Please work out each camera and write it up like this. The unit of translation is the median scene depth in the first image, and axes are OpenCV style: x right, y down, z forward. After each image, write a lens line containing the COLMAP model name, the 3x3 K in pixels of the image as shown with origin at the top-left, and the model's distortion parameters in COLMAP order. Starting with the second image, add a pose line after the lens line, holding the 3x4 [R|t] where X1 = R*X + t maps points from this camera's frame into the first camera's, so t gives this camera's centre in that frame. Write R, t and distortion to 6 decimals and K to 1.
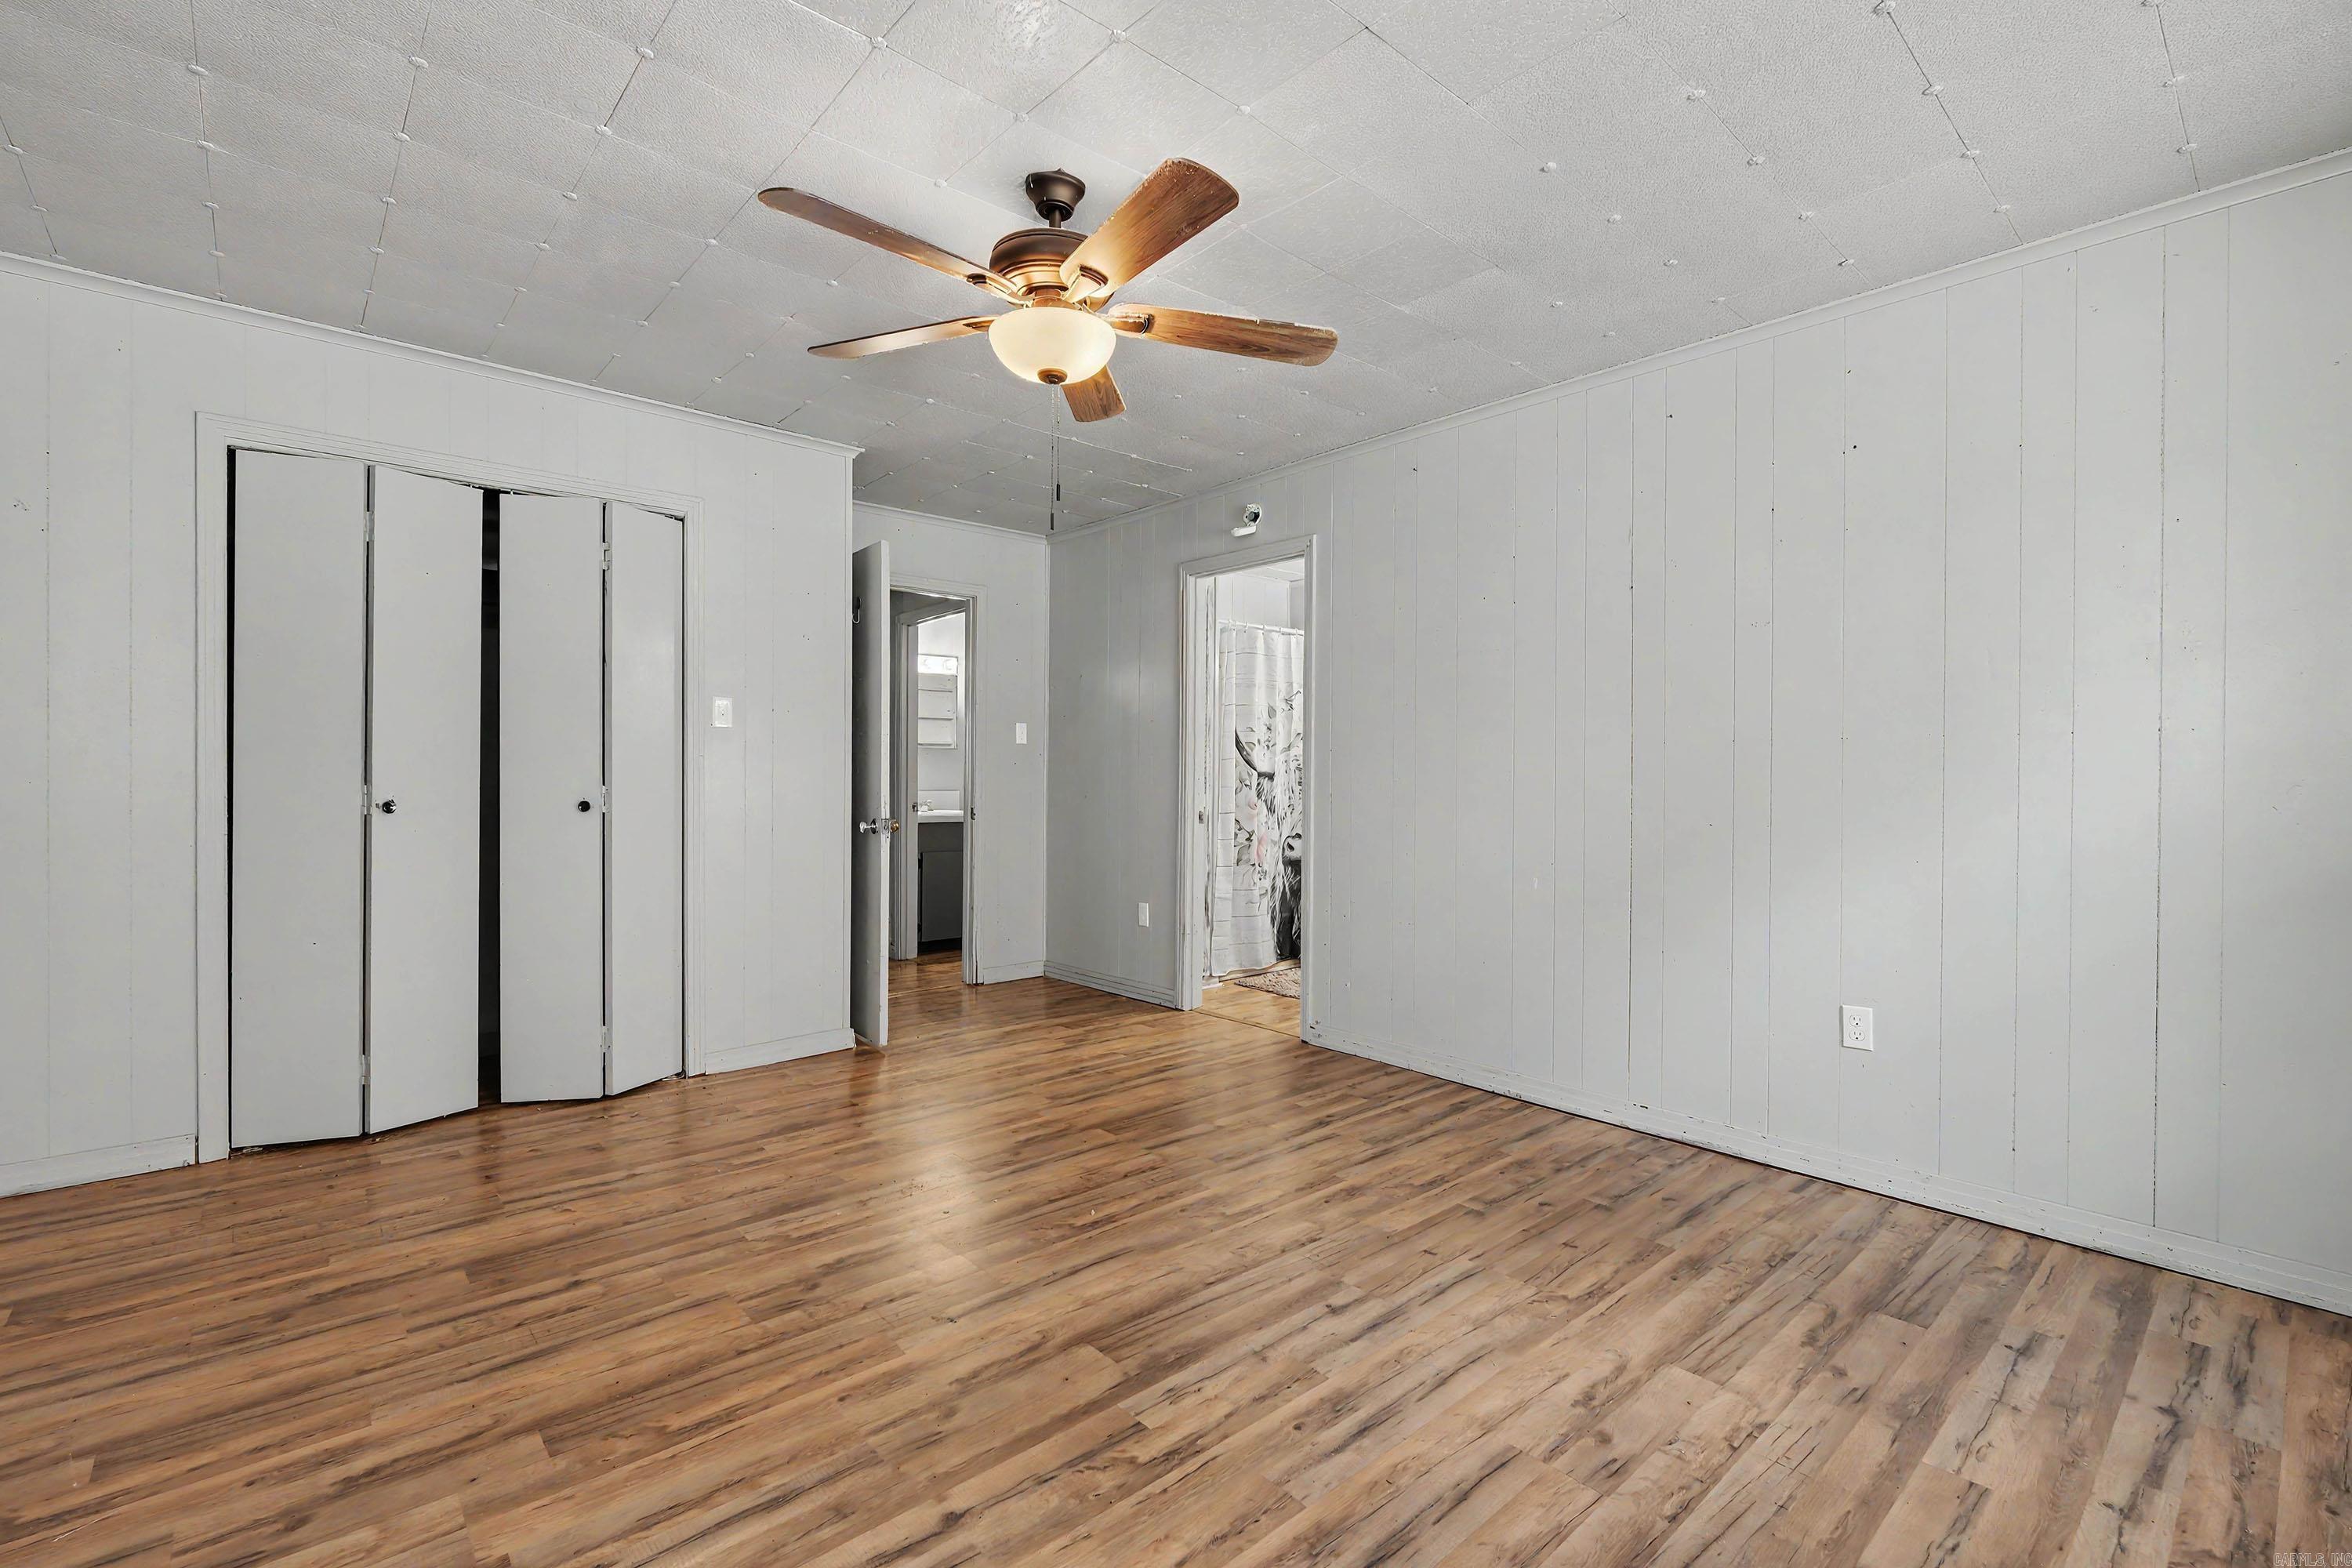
lens RADIAL K [[1023.0, 0, 1177.5], [0, 1023.0, 784.8], [0, 0, 1]] dist [0.000564, -0.000831]
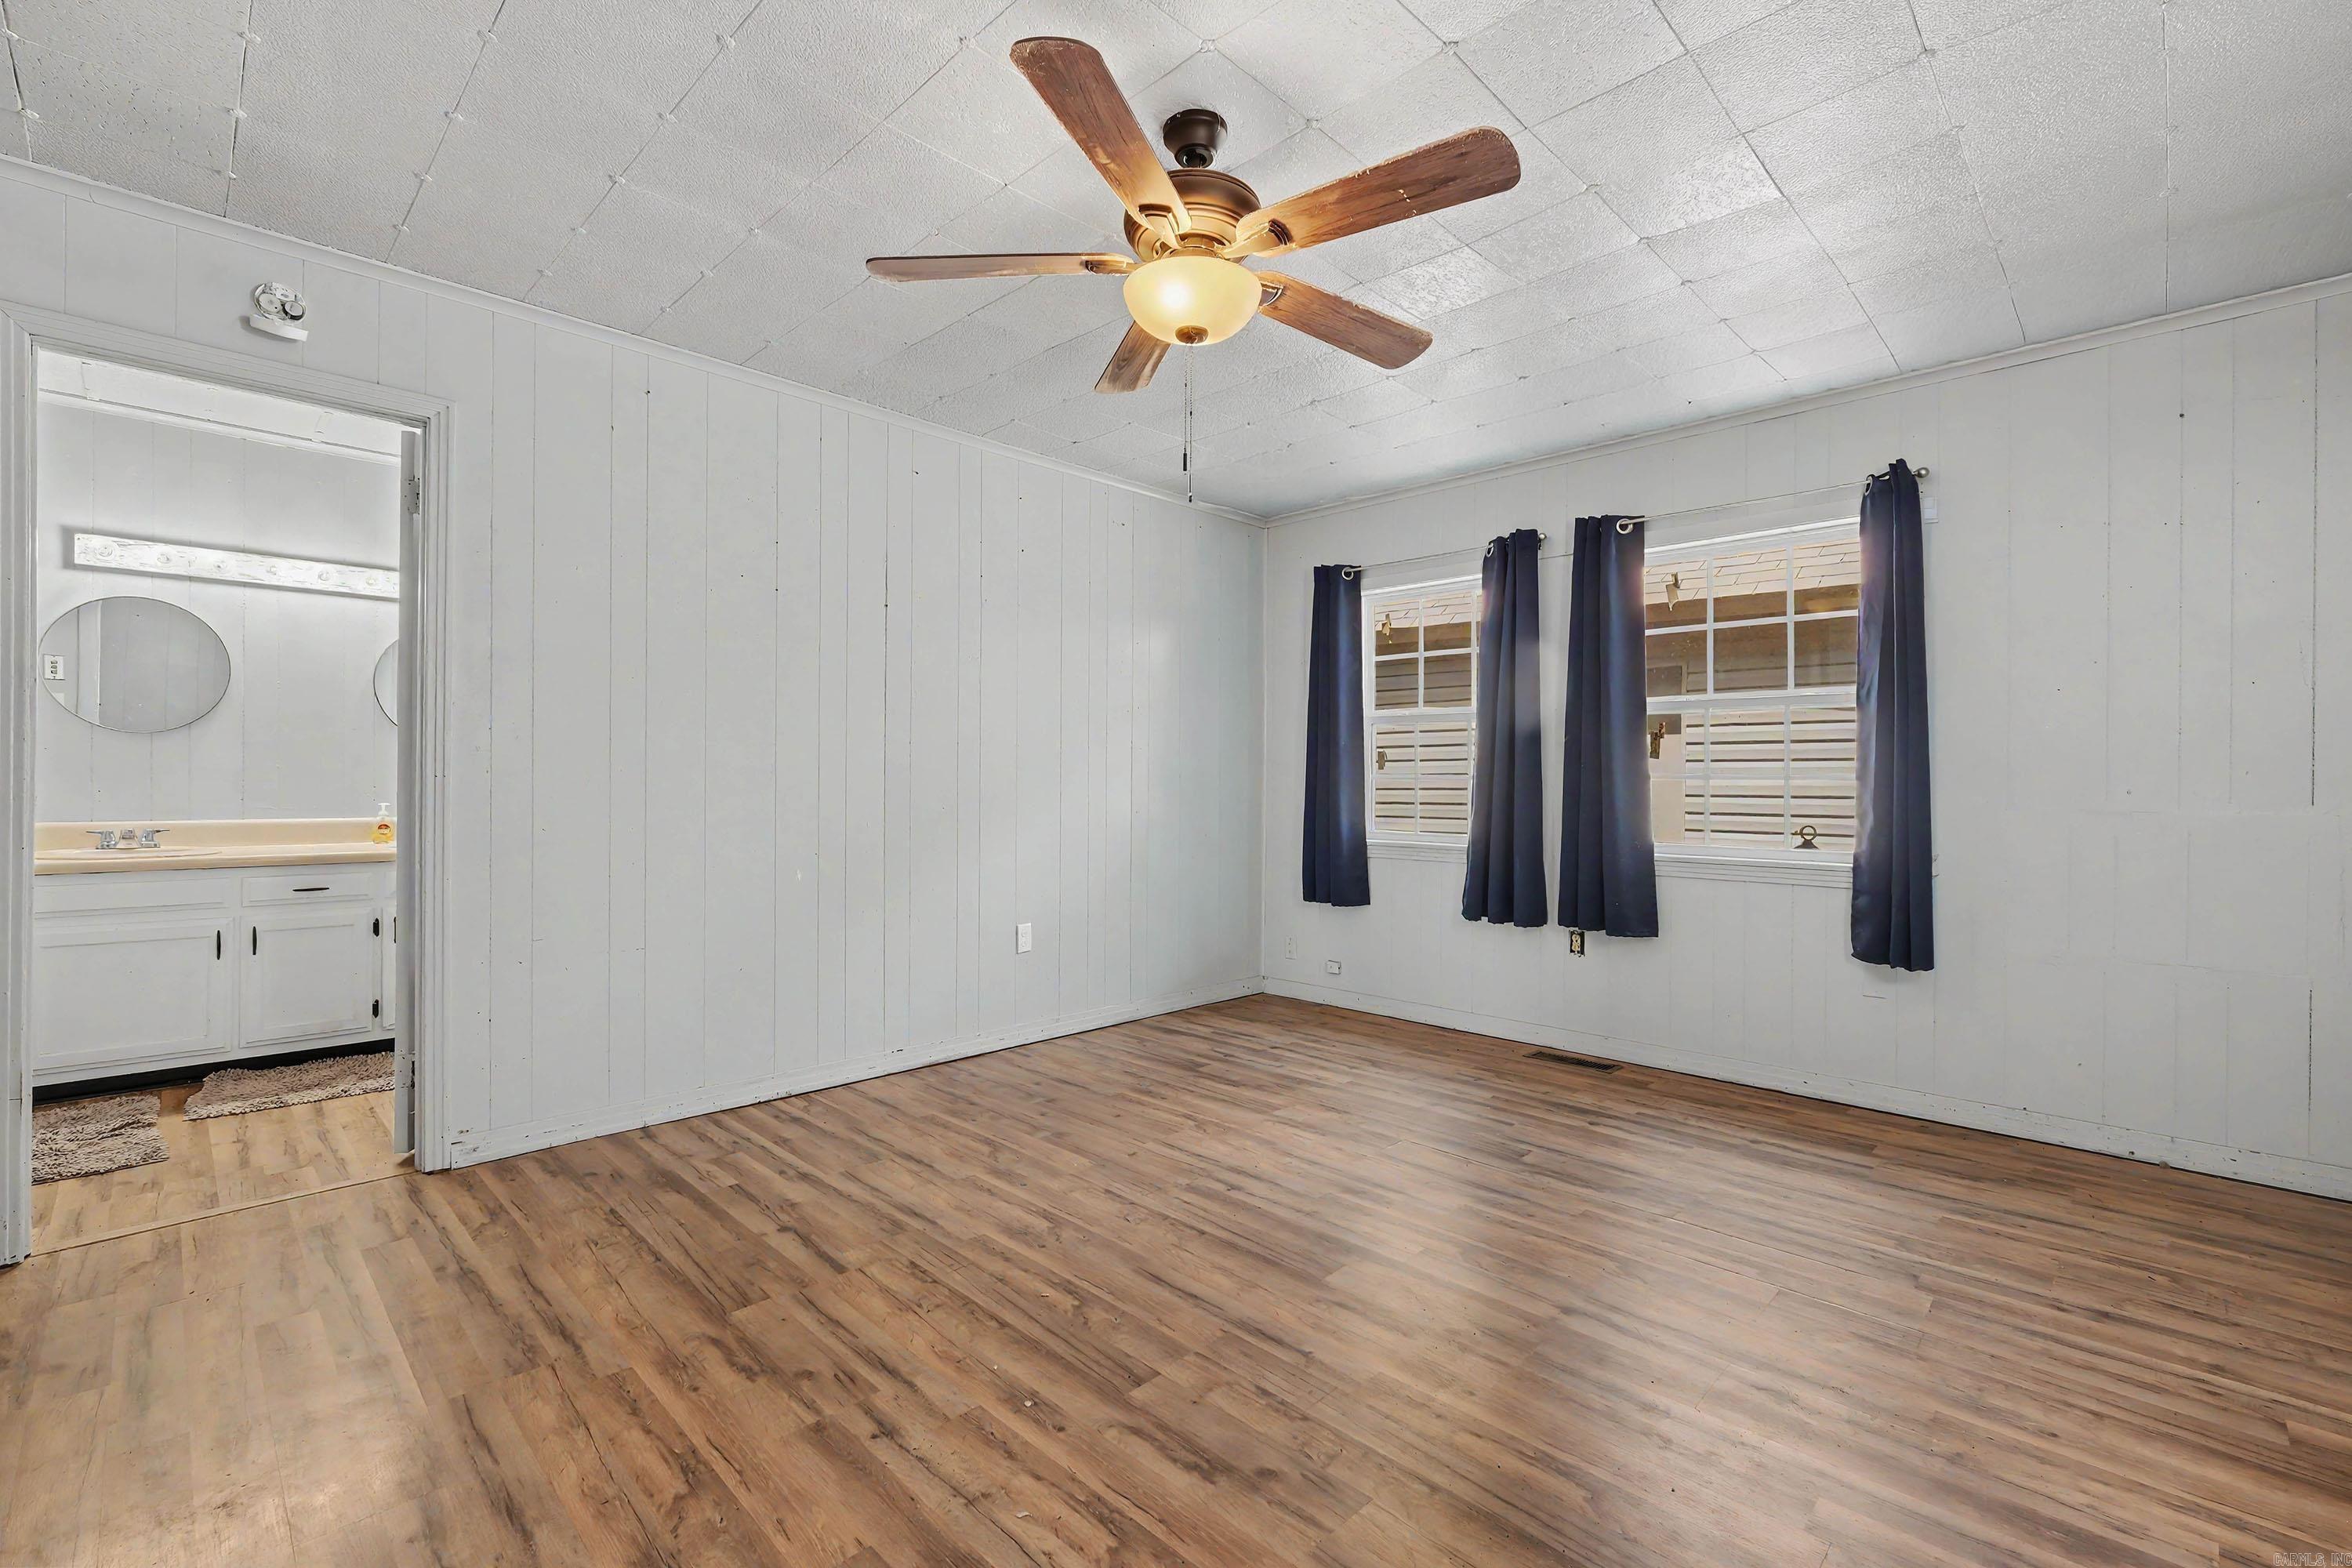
lens RADIAL K [[1023.0, 0, 1168.0], [0, 1023.0, 779.2], [0, 0, 1]] dist [0.000564, -0.000831]
pose [[-0.061350, -0.006483, 0.998095, -0.911443], [-0.001244, 0.999979, 0.006419, -0.006847], [-0.998116, -0.000848, -0.061357, 0.946286]]
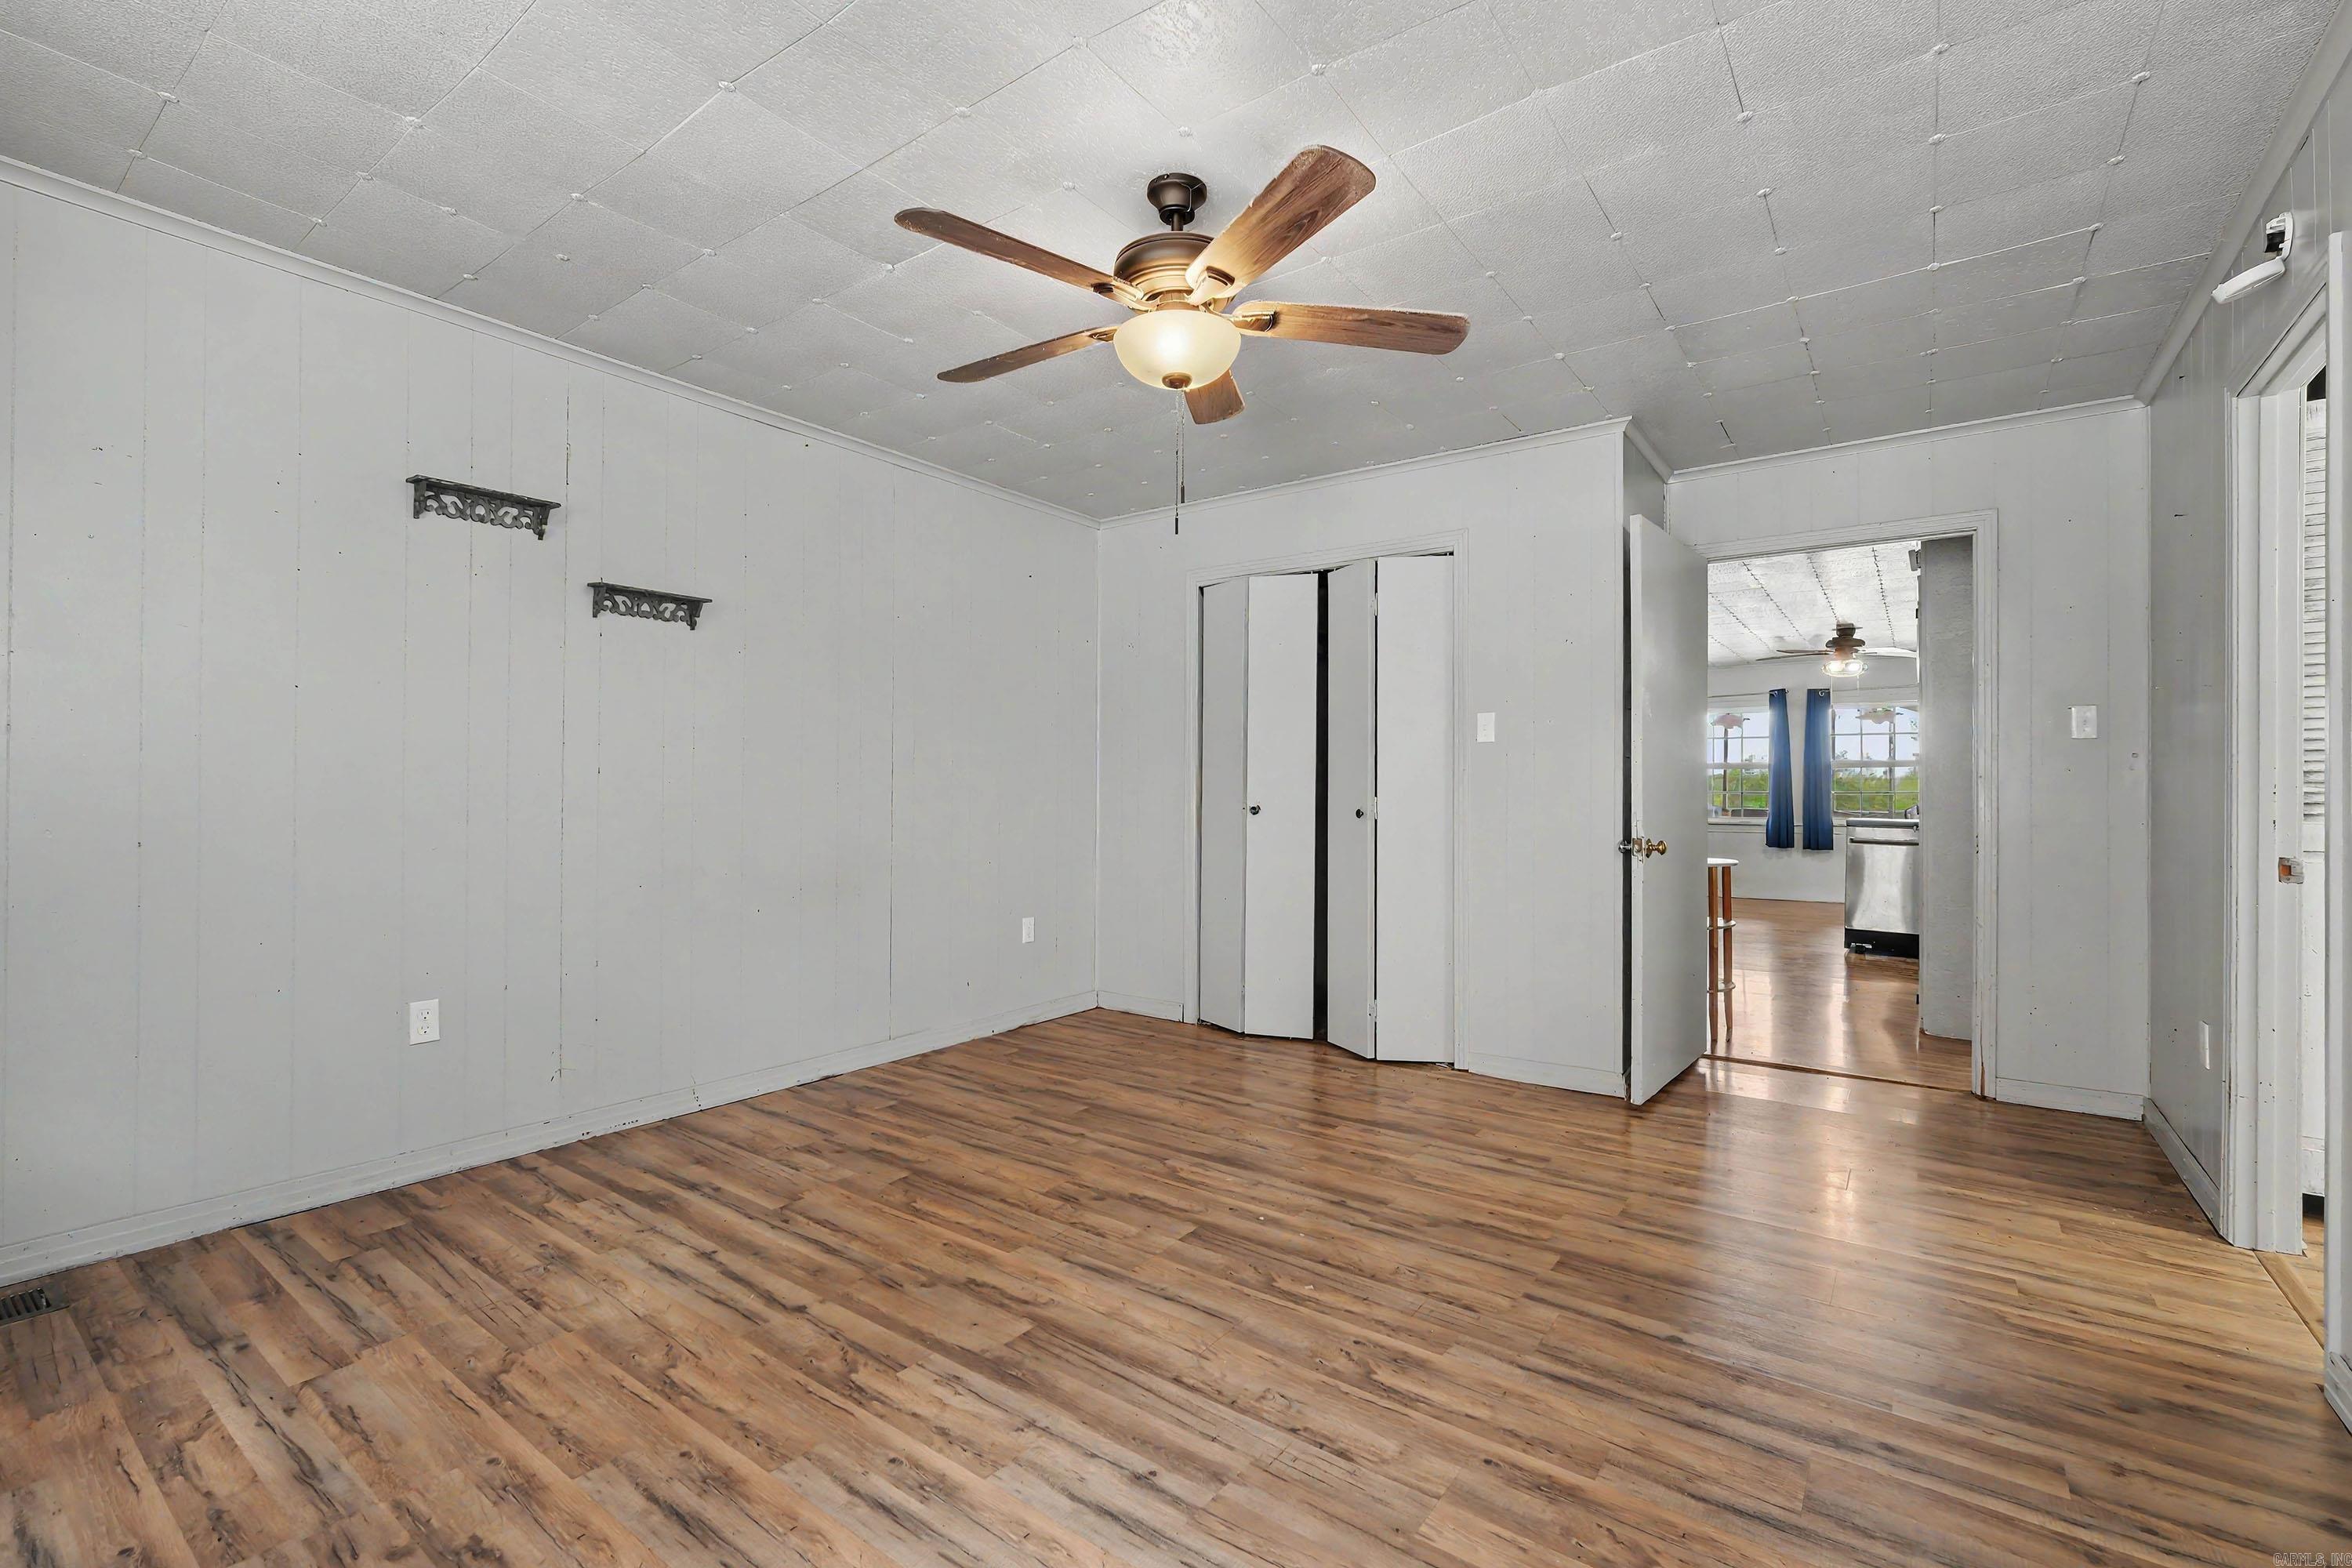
lens RADIAL K [[1023.0, 0, 1172.2], [0, 1023.0, 782.2], [0, 0, 1]] dist [0.000564, -0.000831]
pose [[0.213004, -0.010639, -0.976993, 0.739403], [-0.010616, 0.999856, -0.013202, 0.003202], [0.976994, 0.013184, 0.212860, 0.693003]]
